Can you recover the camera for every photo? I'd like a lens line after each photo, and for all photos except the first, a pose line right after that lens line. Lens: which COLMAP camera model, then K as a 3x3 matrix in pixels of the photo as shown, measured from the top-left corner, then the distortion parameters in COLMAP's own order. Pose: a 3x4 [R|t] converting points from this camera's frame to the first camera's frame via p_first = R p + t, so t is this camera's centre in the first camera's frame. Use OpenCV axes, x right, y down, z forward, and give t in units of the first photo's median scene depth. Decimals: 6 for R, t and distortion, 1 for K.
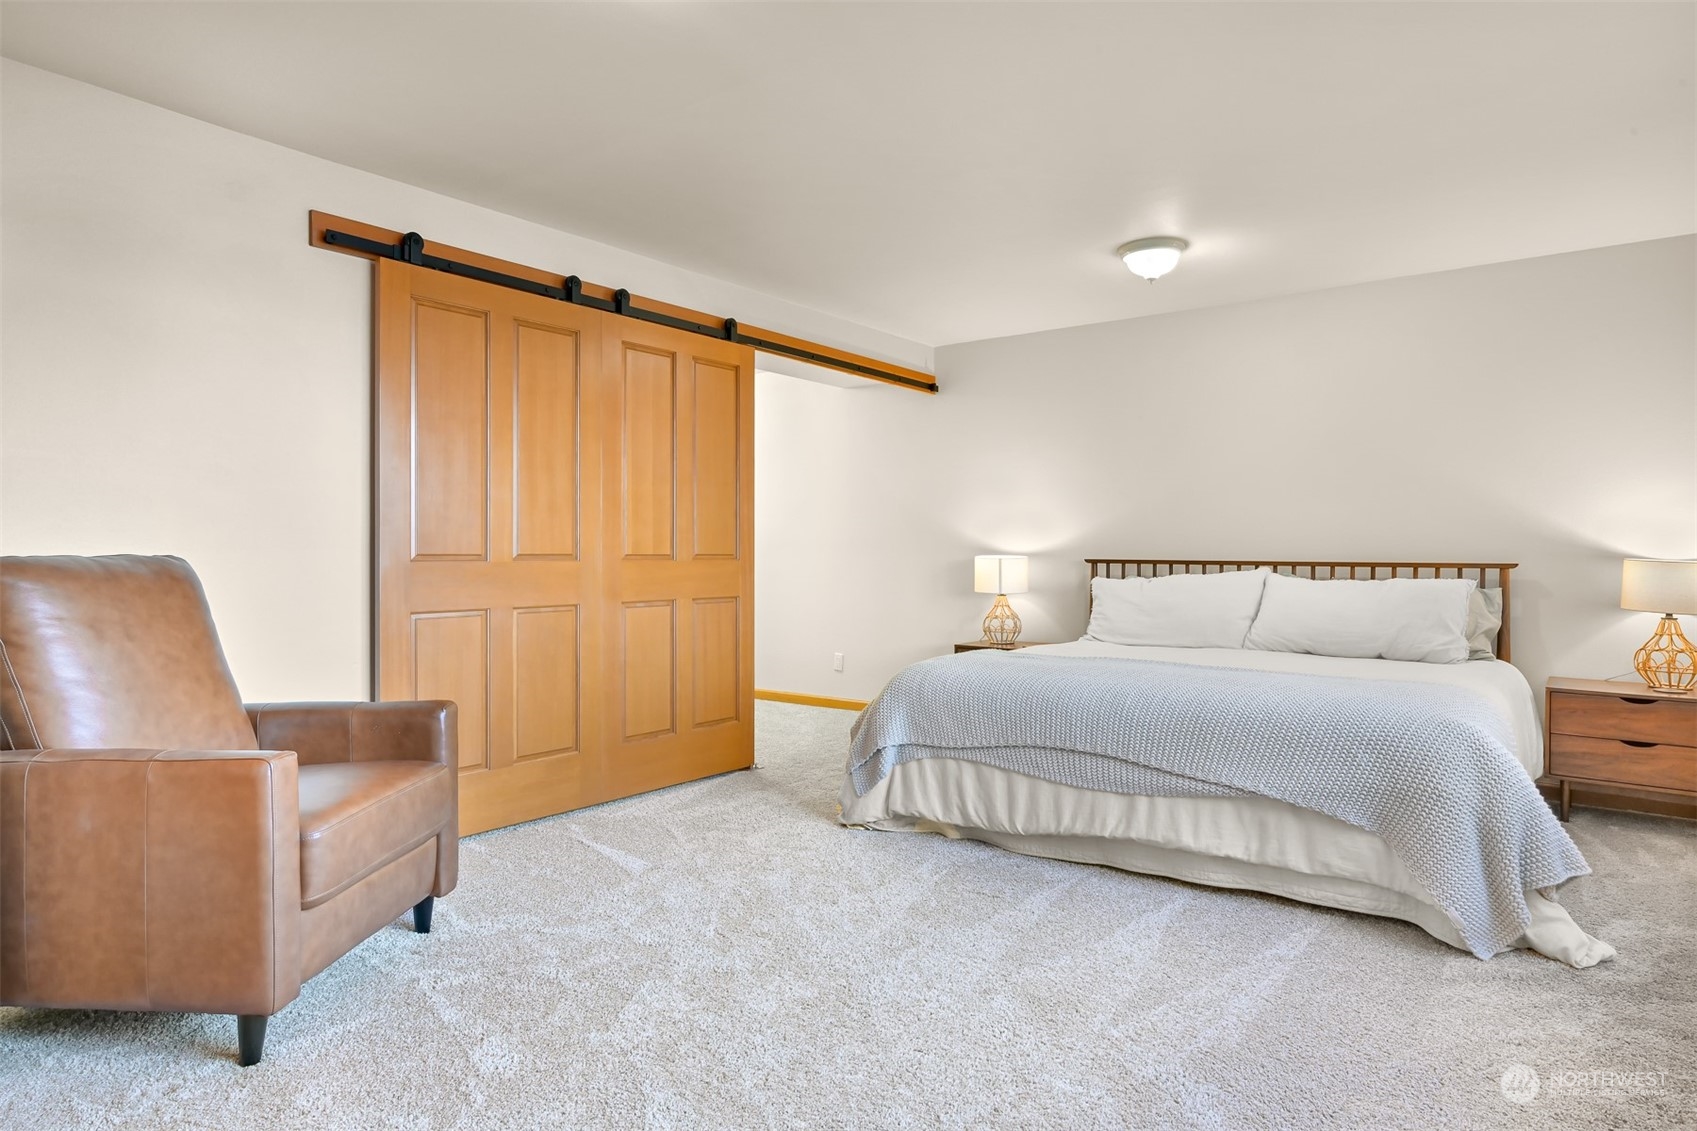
lens RADIAL K [[960.1, 0, 848.5], [0, 960.1, 565.5], [0, 0, 1]] dist [0.000555, 0.000376]
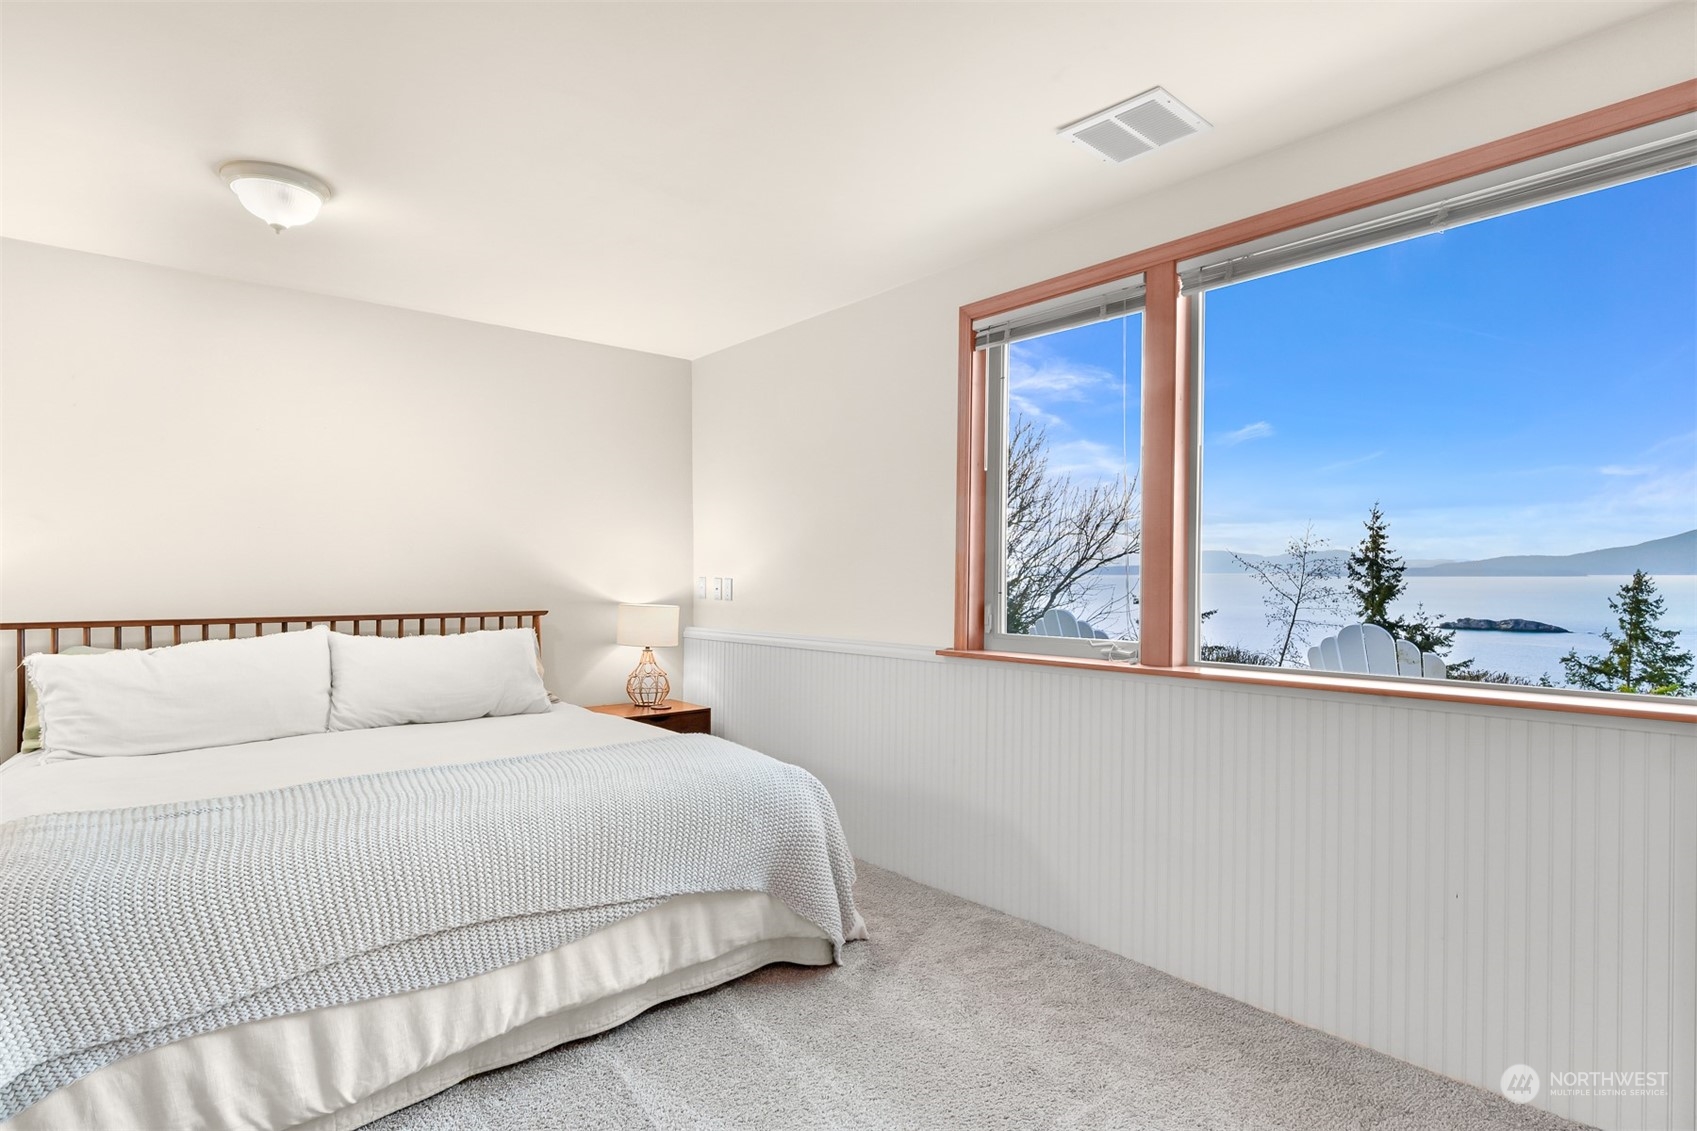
lens RADIAL K [[915.7, 0, 849.1], [0, 915.7, 584.6], [0, 0, 1]] dist [-0.000783, 0.000920]
pose [[0.185146, -0.013853, 0.982613, -0.320634], [0.007816, 0.999890, 0.012623, -0.051117], [-0.982680, 0.005343, 0.185234, 0.580596]]
